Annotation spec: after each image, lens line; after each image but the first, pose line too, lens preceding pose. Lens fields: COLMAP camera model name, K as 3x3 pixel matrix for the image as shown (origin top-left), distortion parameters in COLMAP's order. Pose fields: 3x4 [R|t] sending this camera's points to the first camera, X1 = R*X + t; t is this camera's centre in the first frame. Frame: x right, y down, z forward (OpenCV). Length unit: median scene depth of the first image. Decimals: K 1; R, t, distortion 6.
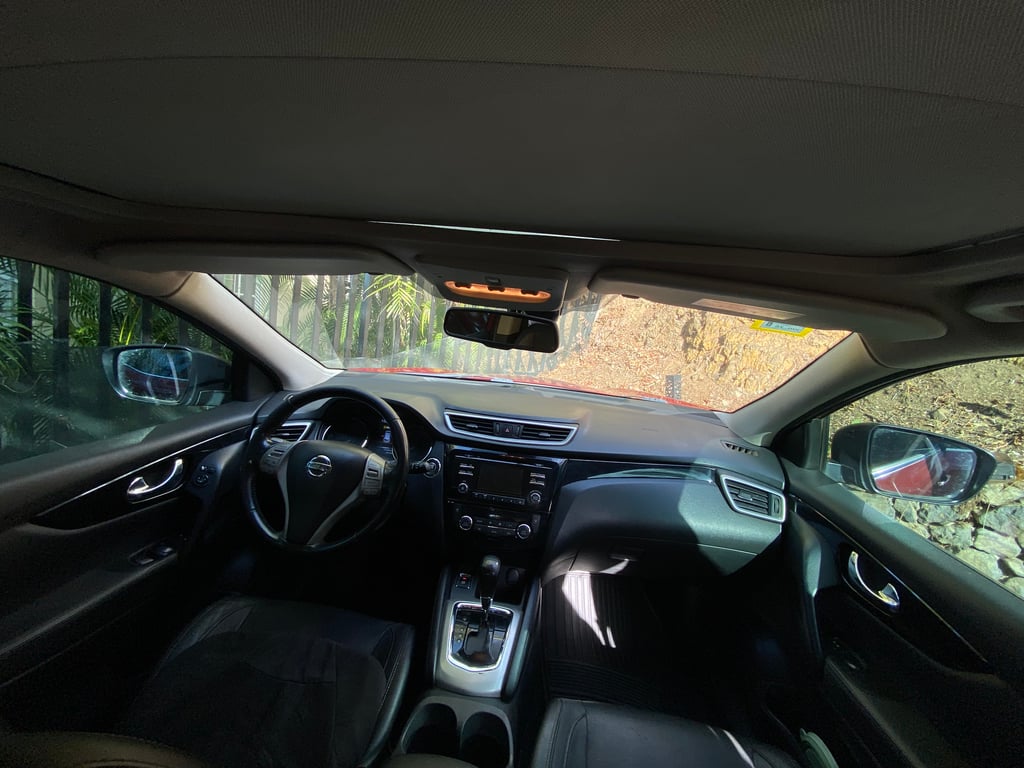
lens RADIAL K [[410.3, 0, 512.0], [0, 410.3, 384.0], [0, 0, 1]] dist [0.046078, -0.024388]
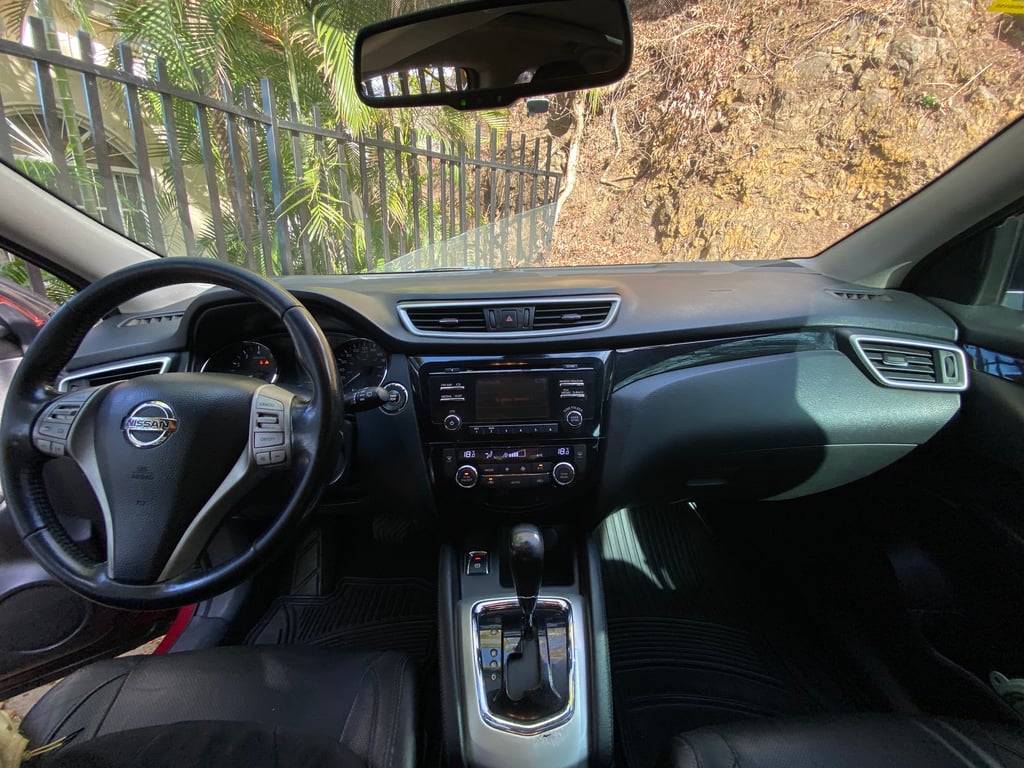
lens RADIAL K [[412.9, 0, 512.0], [0, 412.9, 384.0], [0, 0, 1]] dist [0.030870, -0.024691]
pose [[0.985004, -0.155249, 0.075270, -0.066541], [0.140575, 0.975090, 0.171576, 0.102475], [-0.100032, -0.158422, 0.982291, 0.391998]]
